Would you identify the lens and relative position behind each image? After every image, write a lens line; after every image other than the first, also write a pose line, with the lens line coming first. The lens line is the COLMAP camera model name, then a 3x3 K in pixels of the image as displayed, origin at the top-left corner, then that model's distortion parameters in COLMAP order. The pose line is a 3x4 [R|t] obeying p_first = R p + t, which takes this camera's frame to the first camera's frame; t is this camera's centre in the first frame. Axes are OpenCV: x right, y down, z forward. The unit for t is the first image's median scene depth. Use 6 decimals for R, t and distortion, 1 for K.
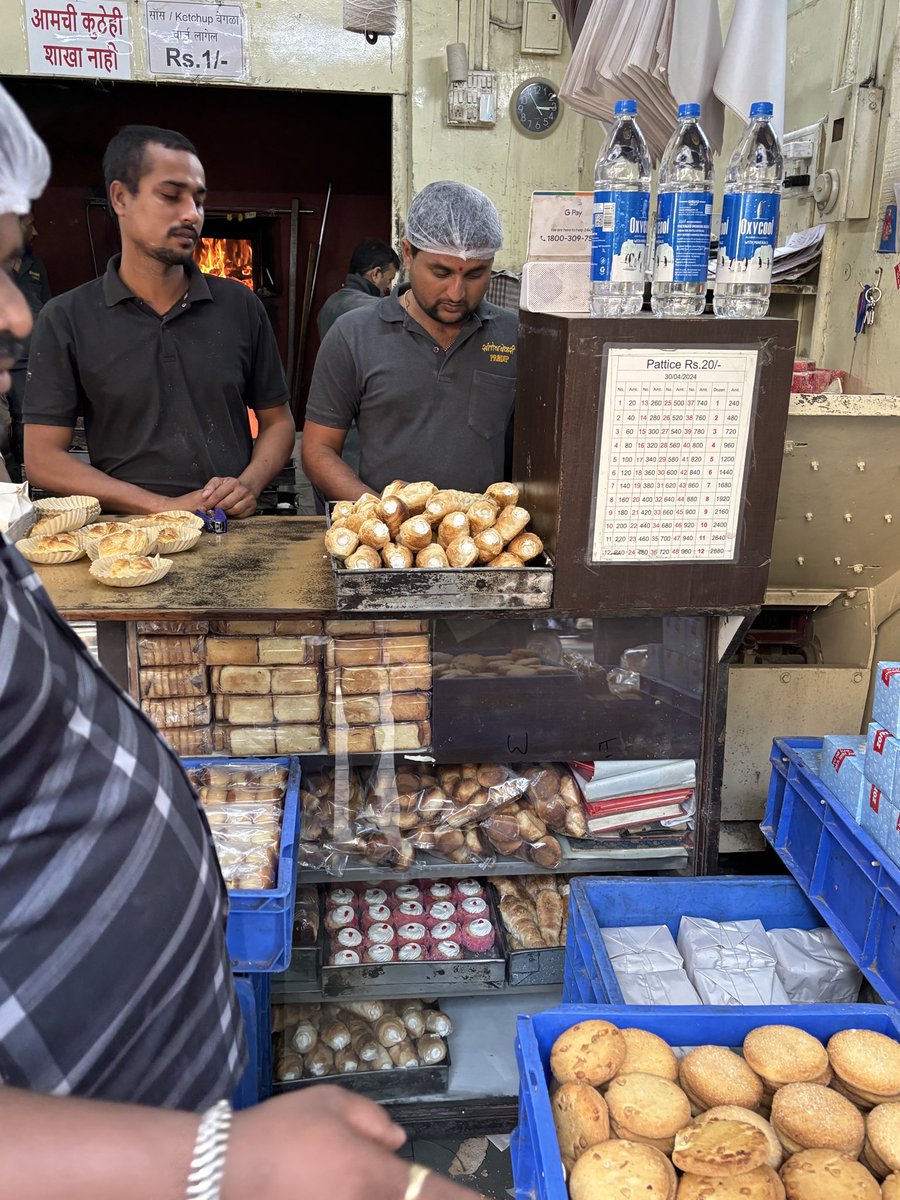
lens RADIAL K [[1012.1, 0, 450.0], [0, 1012.1, 600.0], [0, 0, 1]] dist [0.009406, 0.017757]
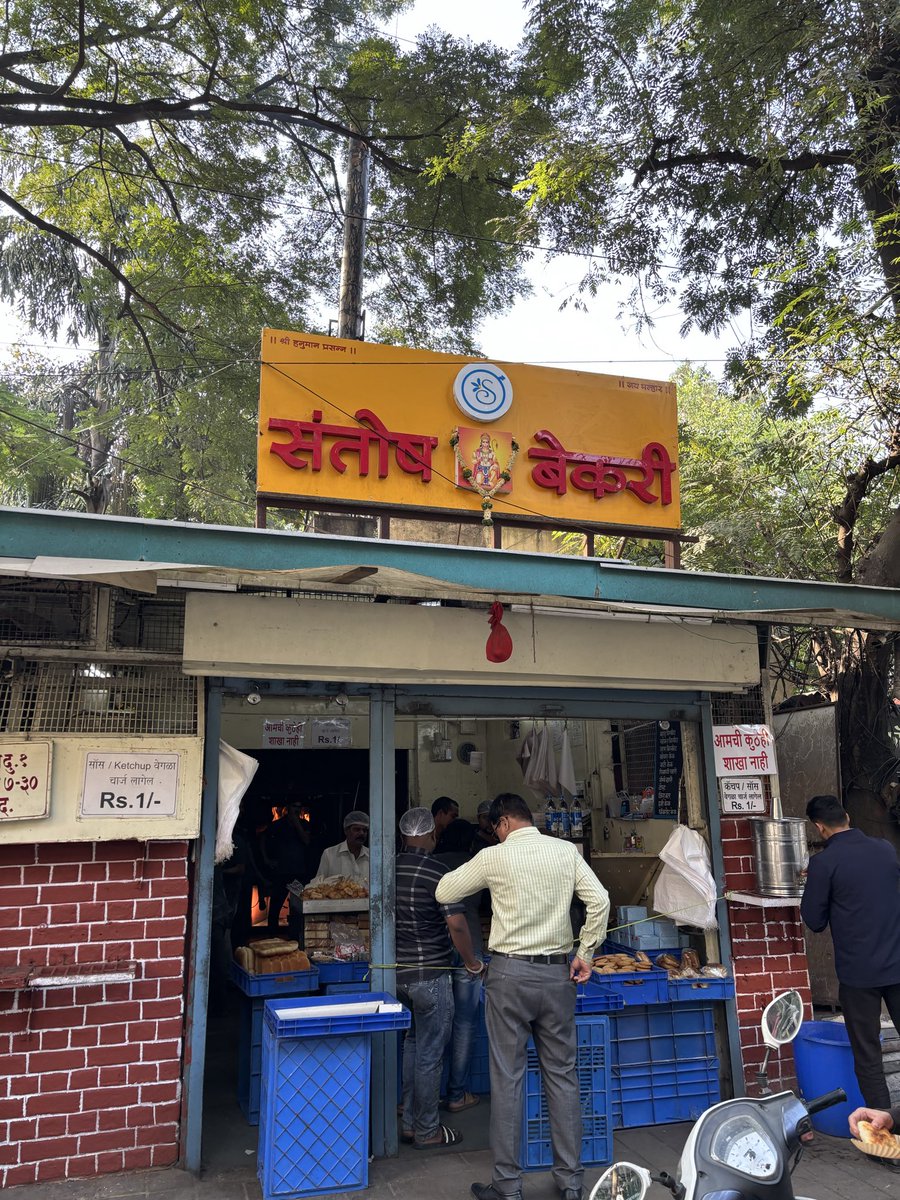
lens RADIAL K [[968.7, 0, 450.0], [0, 968.7, 600.0], [0, 0, 1]] dist [0.038237, -0.108369]
pose [[0.980600, 0.000659, 0.196020, -0.223915], [0.095559, 0.871515, -0.480968, 0.166702], [-0.171151, 0.490369, 0.854544, -0.625693]]
